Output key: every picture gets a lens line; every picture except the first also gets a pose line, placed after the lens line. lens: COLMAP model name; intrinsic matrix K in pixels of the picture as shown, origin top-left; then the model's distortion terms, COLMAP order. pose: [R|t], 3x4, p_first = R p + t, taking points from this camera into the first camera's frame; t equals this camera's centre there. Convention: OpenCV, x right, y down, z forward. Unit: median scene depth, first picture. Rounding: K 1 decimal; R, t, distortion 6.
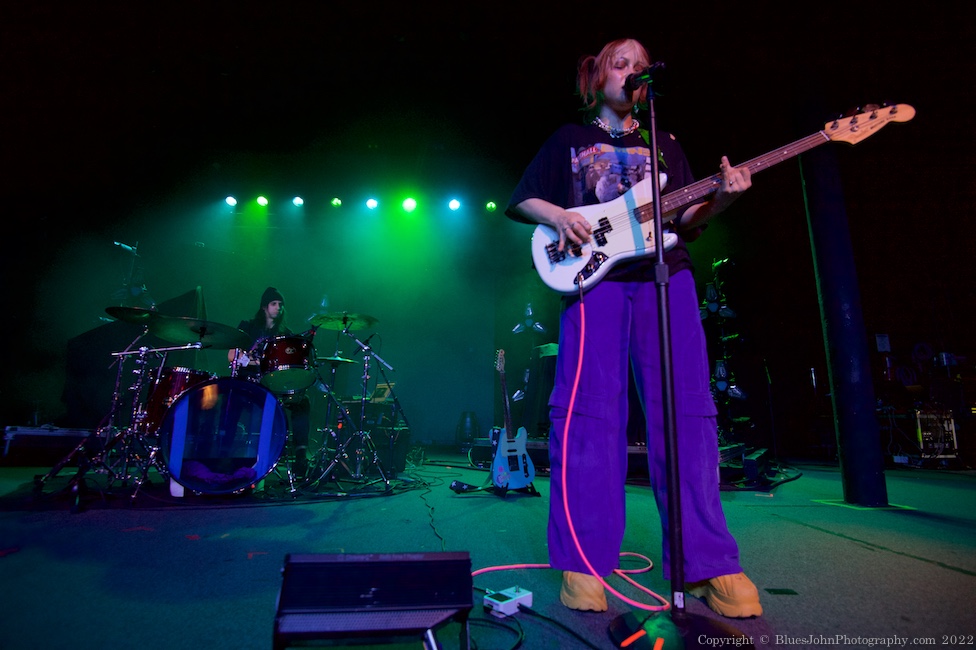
lens RADIAL K [[446.2, 0, 483.9], [0, 446.2, 375.3], [0, 0, 1]] dist [-0.061724, -0.007327]
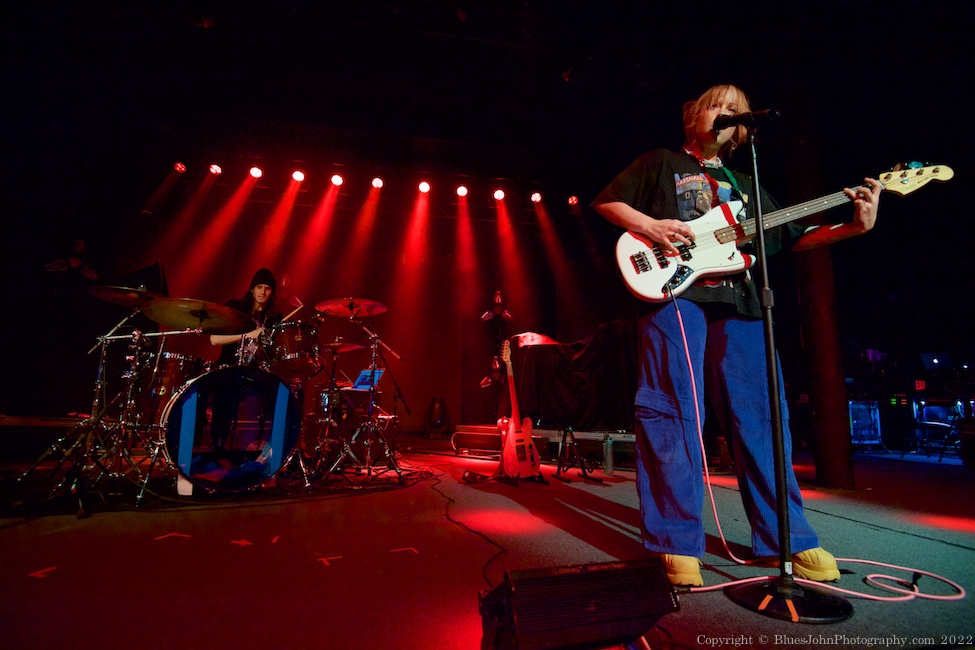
lens RADIAL K [[452.6, 0, 490.8], [0, 452.6, 365.0], [0, 0, 1]] dist [-0.074879, -0.000202]
pose [[0.987767, 0.016541, 0.155057, -0.192376], [-0.018603, 0.999757, 0.011857, -0.017578], [-0.154823, -0.014597, 0.987834, -0.012902]]
